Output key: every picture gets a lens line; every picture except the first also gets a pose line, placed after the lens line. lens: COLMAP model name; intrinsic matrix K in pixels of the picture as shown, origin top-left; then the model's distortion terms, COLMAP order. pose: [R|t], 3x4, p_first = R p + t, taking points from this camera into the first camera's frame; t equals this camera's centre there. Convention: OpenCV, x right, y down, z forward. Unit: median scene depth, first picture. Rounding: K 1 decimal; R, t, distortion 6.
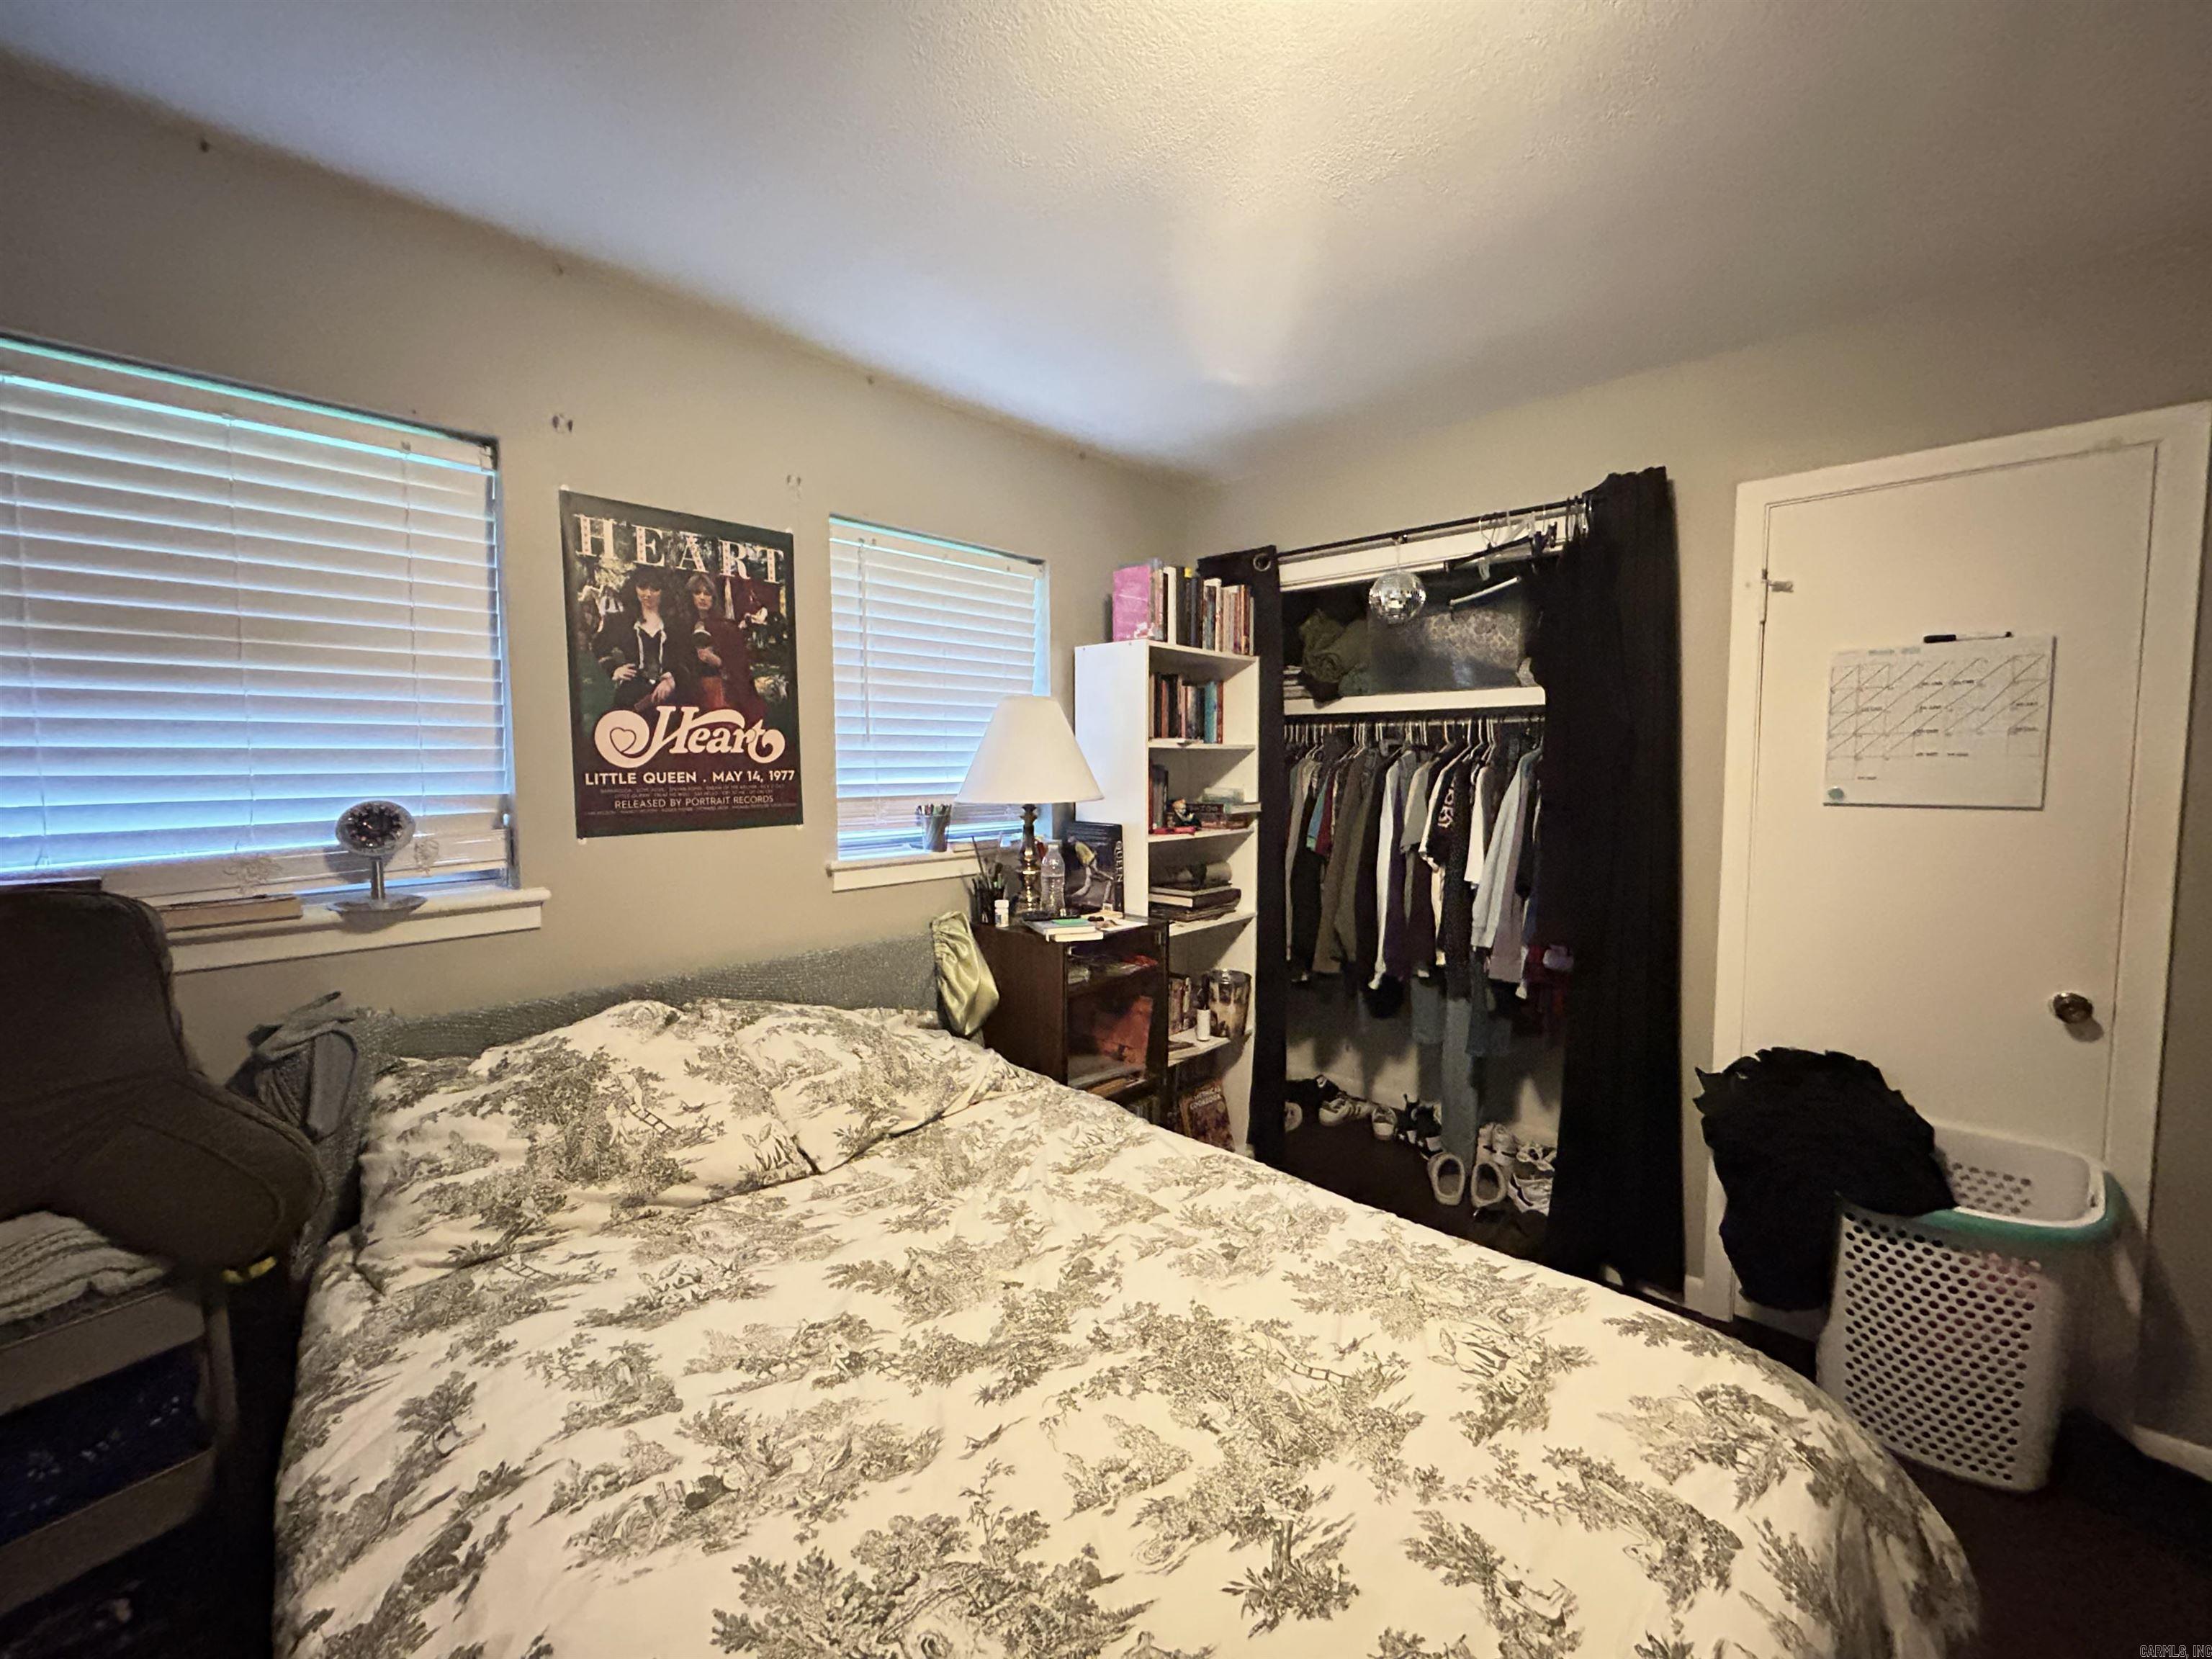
lens RADIAL K [[887.1, 0, 1112.3], [0, 887.1, 827.5], [0, 0, 1]] dist [0.002747, 0.000958]
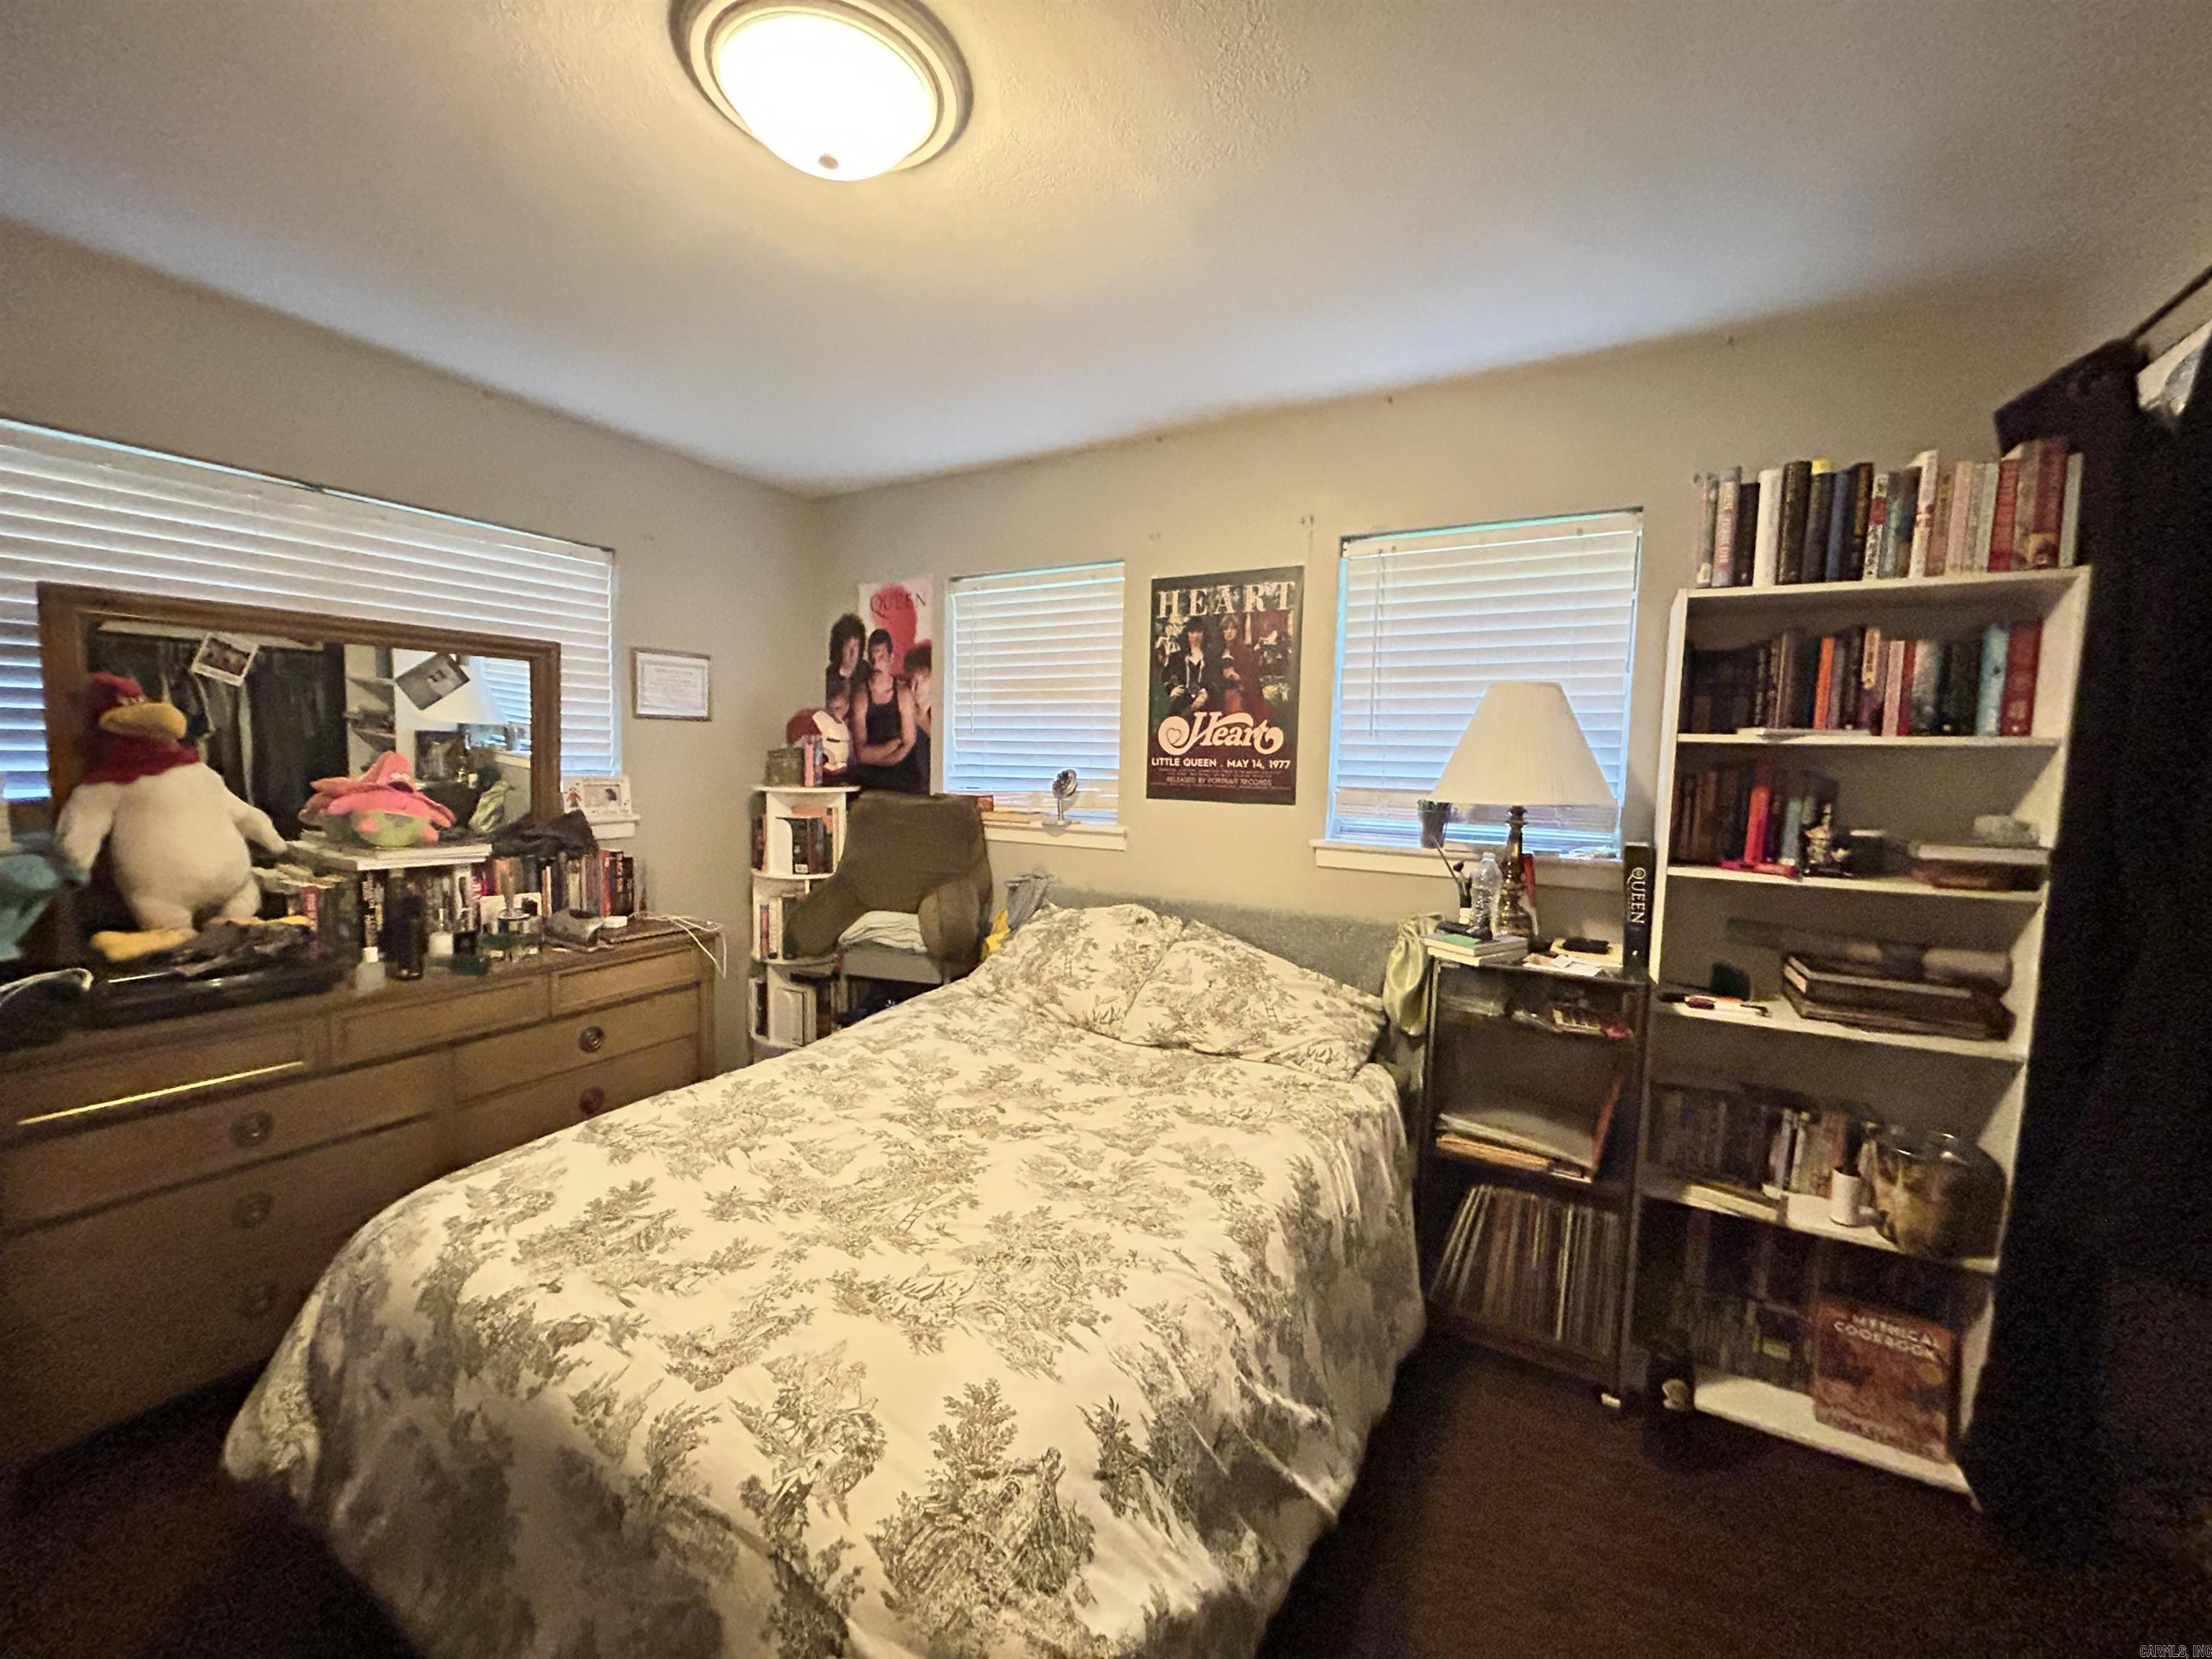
lens RADIAL K [[887.1, 0, 1110.7], [0, 887.1, 830.5], [0, 0, 1]] dist [0.002747, 0.000958]
pose [[0.226913, 0.093812, -0.969386, 0.878329], [-0.094667, 0.992761, 0.073914, -0.040593], [0.969303, 0.074997, 0.234151, 0.547901]]
